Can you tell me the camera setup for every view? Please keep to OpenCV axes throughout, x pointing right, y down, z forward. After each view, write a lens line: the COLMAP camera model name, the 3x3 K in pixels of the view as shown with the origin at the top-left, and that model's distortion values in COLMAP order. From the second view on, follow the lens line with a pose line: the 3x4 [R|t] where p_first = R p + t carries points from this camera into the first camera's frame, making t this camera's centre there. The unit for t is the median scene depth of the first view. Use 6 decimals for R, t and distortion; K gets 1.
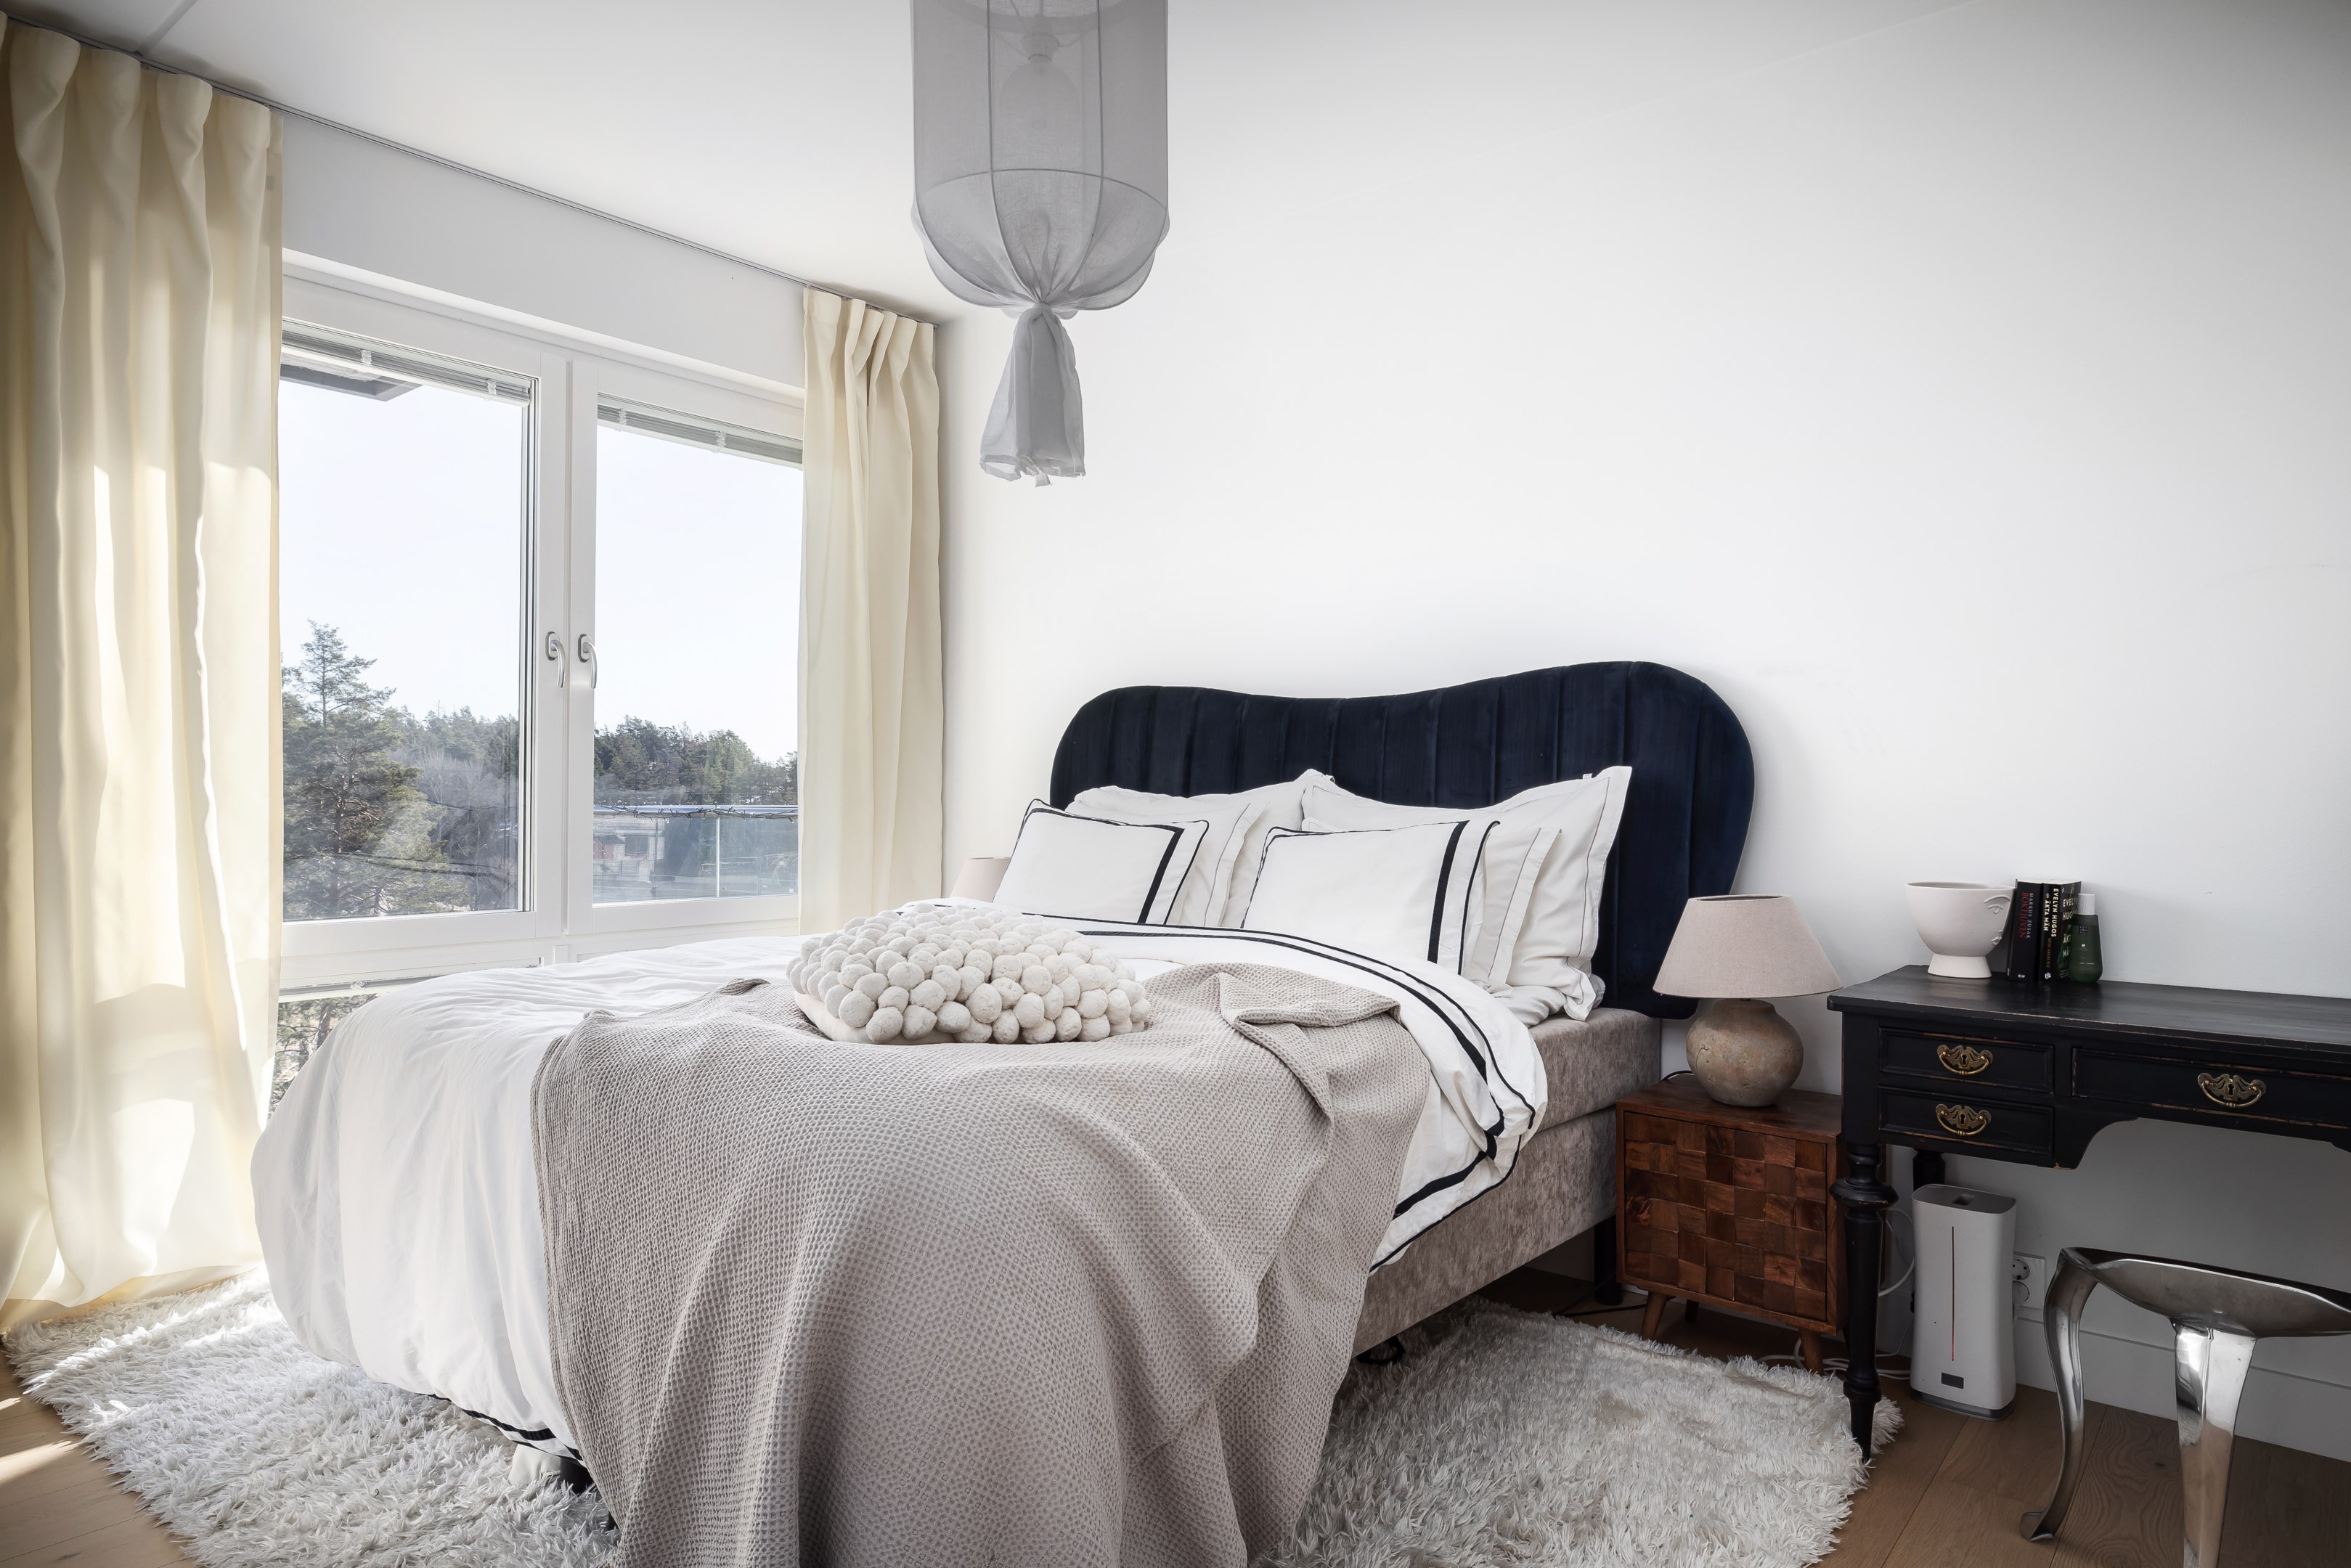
lens RADIAL K [[1396.0, 0, 1175.5], [0, 1396.0, 784.0], [0, 0, 1]] dist [-0.002786, -0.000421]
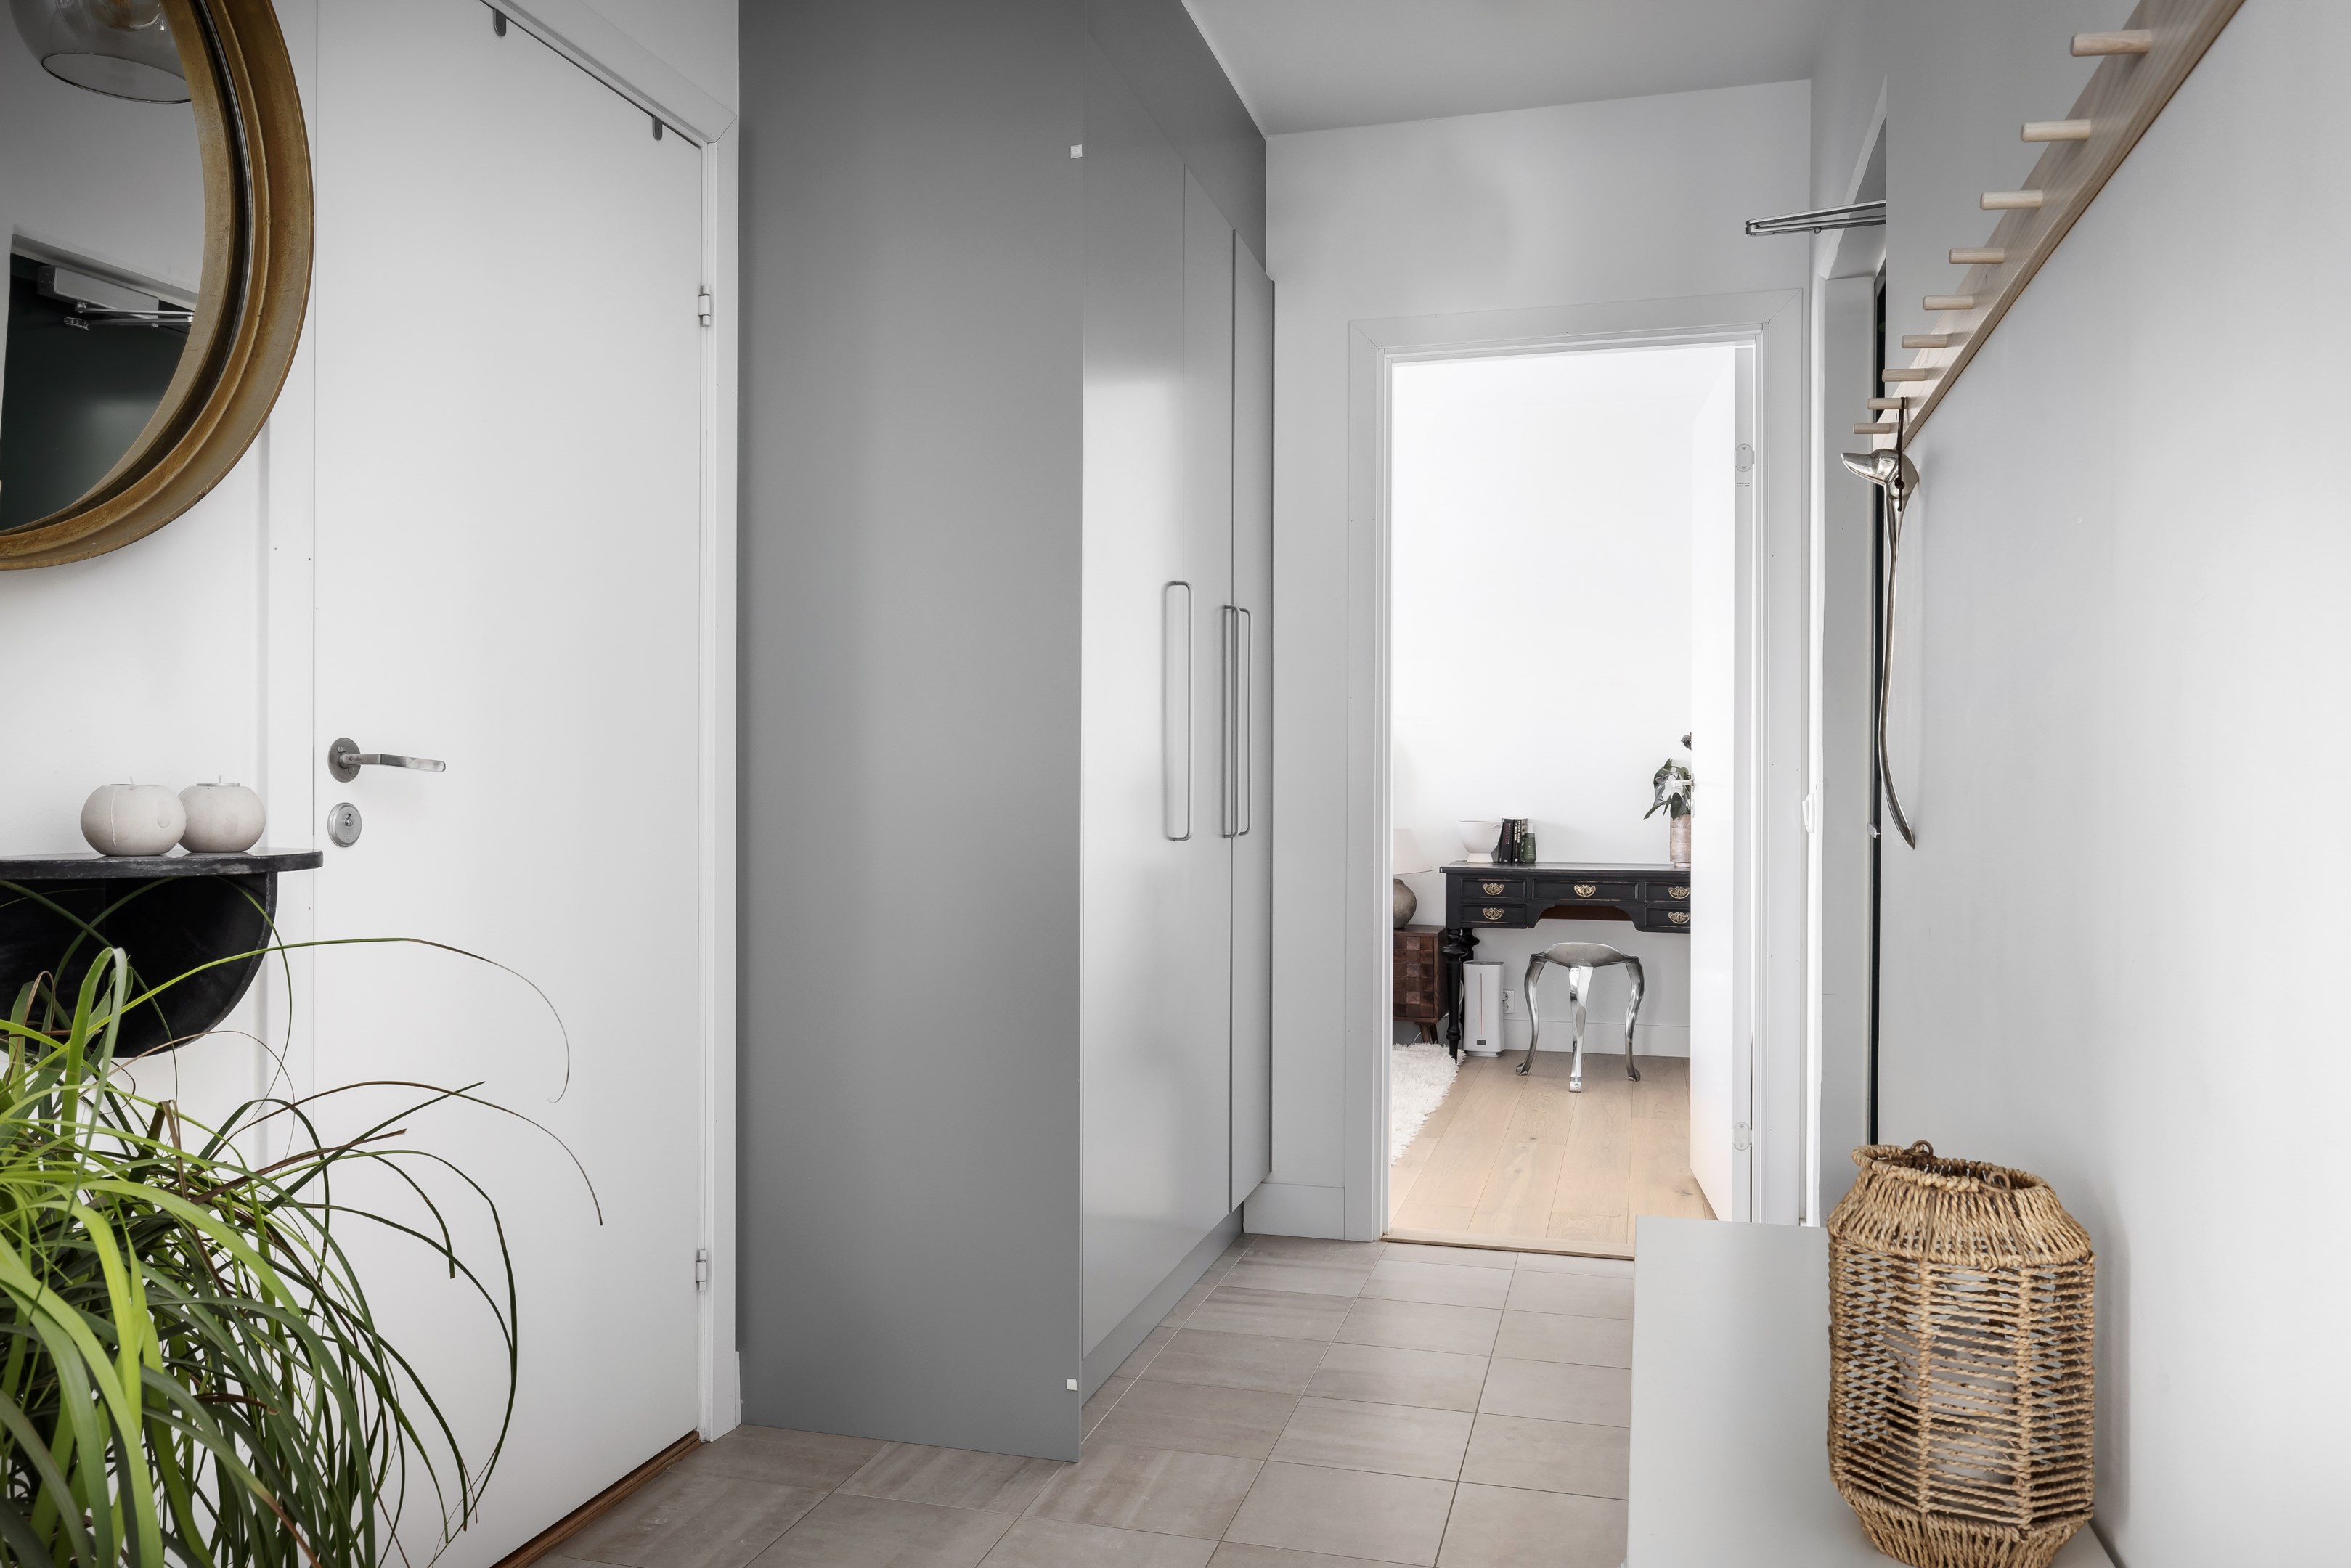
lens RADIAL K [[1719.5, 0, 1175.5], [0, 1719.5, 784.0], [0, 0, 1]] dist [0.000914, 0.000026]
pose [[0.908234, -0.000847, 0.418461, -1.054984], [0.002329, 0.999993, -0.003032, 0.022523], [-0.418456, 0.003729, 0.908230, -1.316486]]
